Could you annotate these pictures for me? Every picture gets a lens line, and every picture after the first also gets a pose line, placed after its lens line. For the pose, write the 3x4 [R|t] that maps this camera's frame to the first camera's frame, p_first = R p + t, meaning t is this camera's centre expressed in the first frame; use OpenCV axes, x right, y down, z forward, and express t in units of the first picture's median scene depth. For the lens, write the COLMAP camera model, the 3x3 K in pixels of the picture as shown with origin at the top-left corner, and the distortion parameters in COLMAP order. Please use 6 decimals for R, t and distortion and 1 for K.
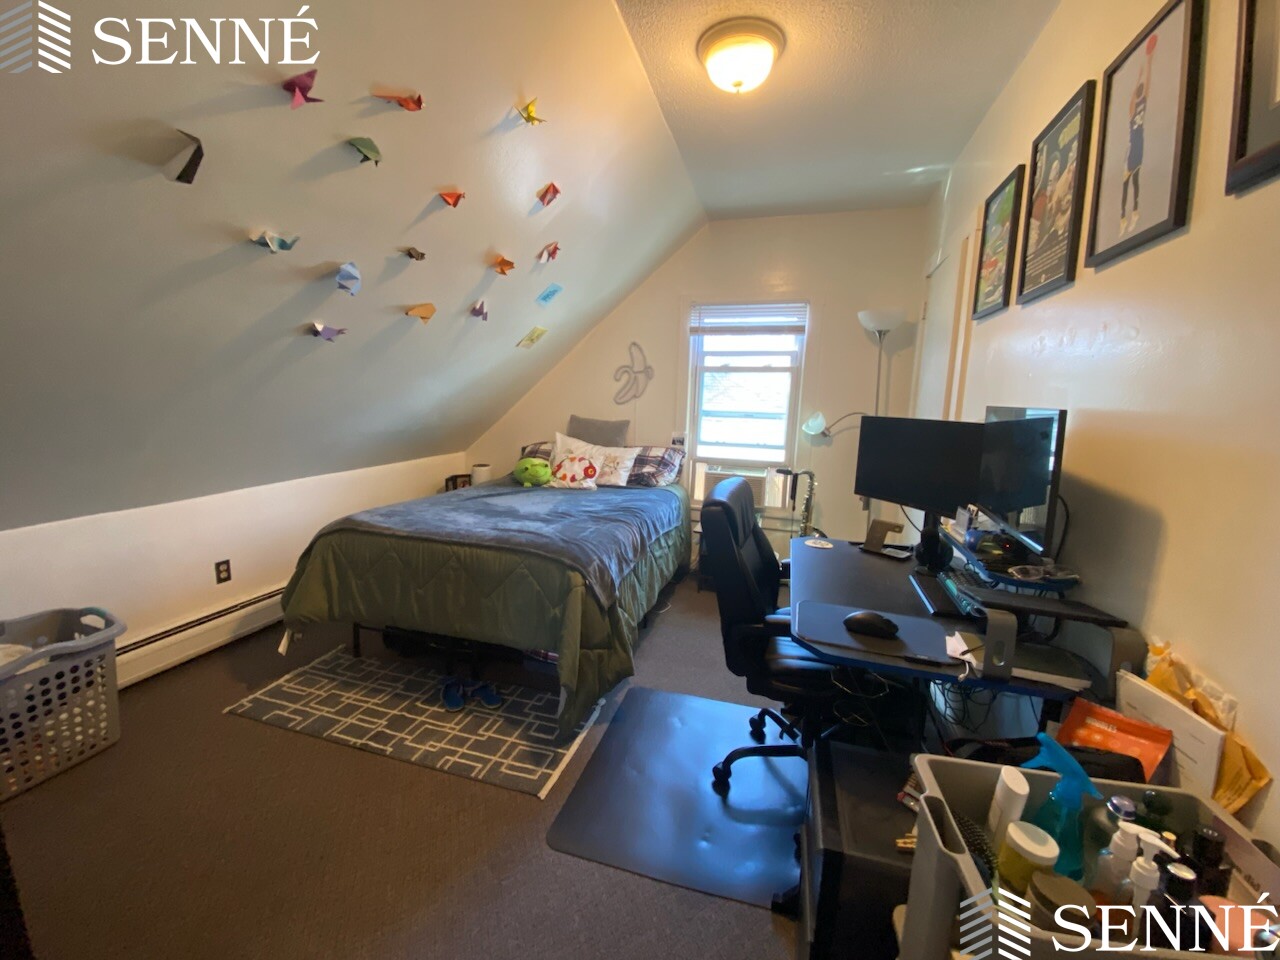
lens RADIAL K [[520.4, 0, 638.4], [0, 520.4, 477.6], [0, 0, 1]] dist [0.045820, -0.033134]
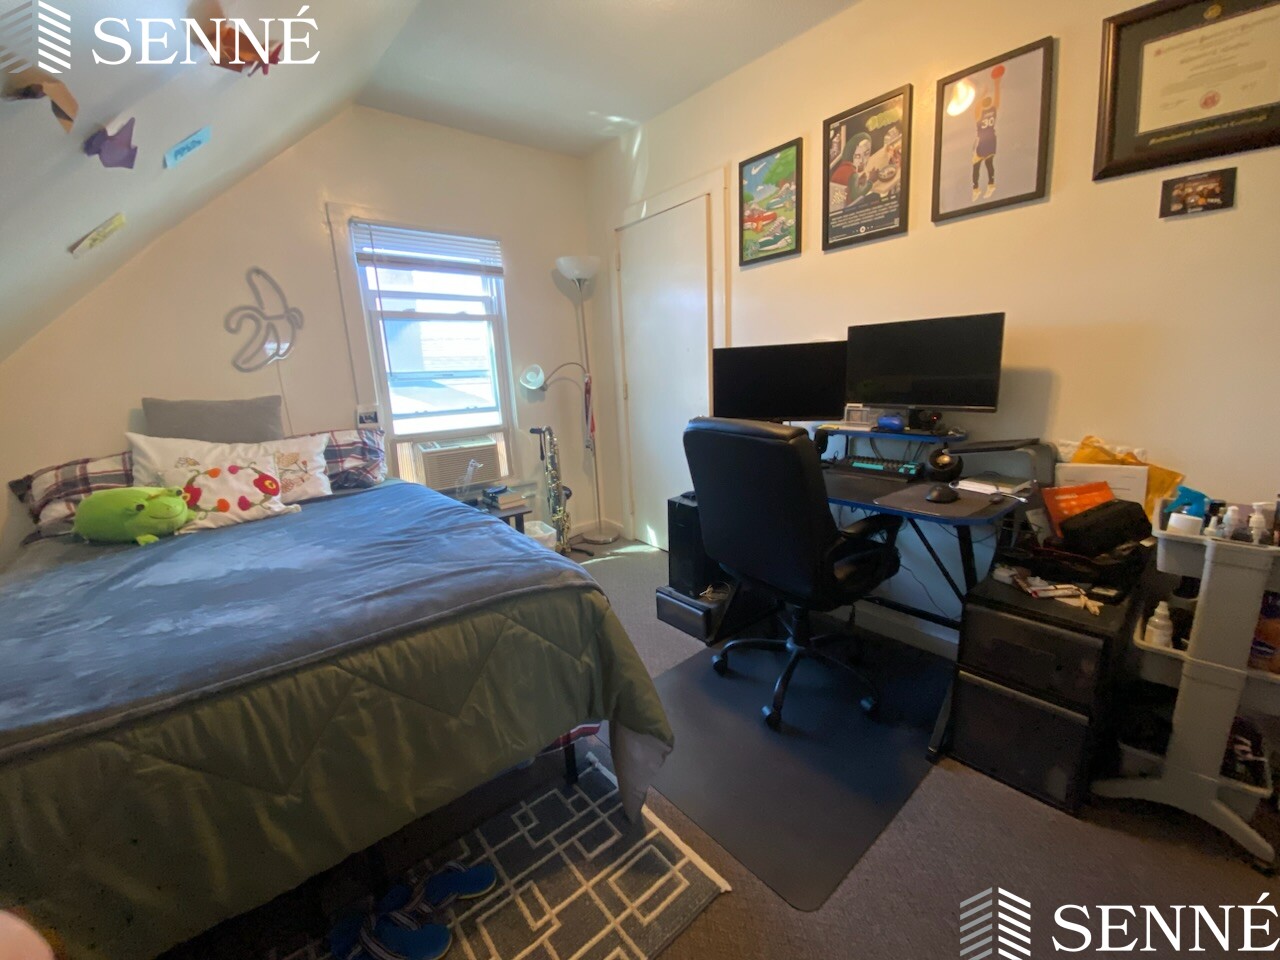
lens RADIAL K [[520.4, 0, 638.4], [0, 520.4, 477.6], [0, 0, 1]] dist [0.045820, -0.033134]
pose [[0.546574, -0.224477, 0.806763, -0.348446], [0.188411, 0.971666, 0.142713, -0.026344], [-0.815940, 0.074000, 0.573381, 0.324355]]
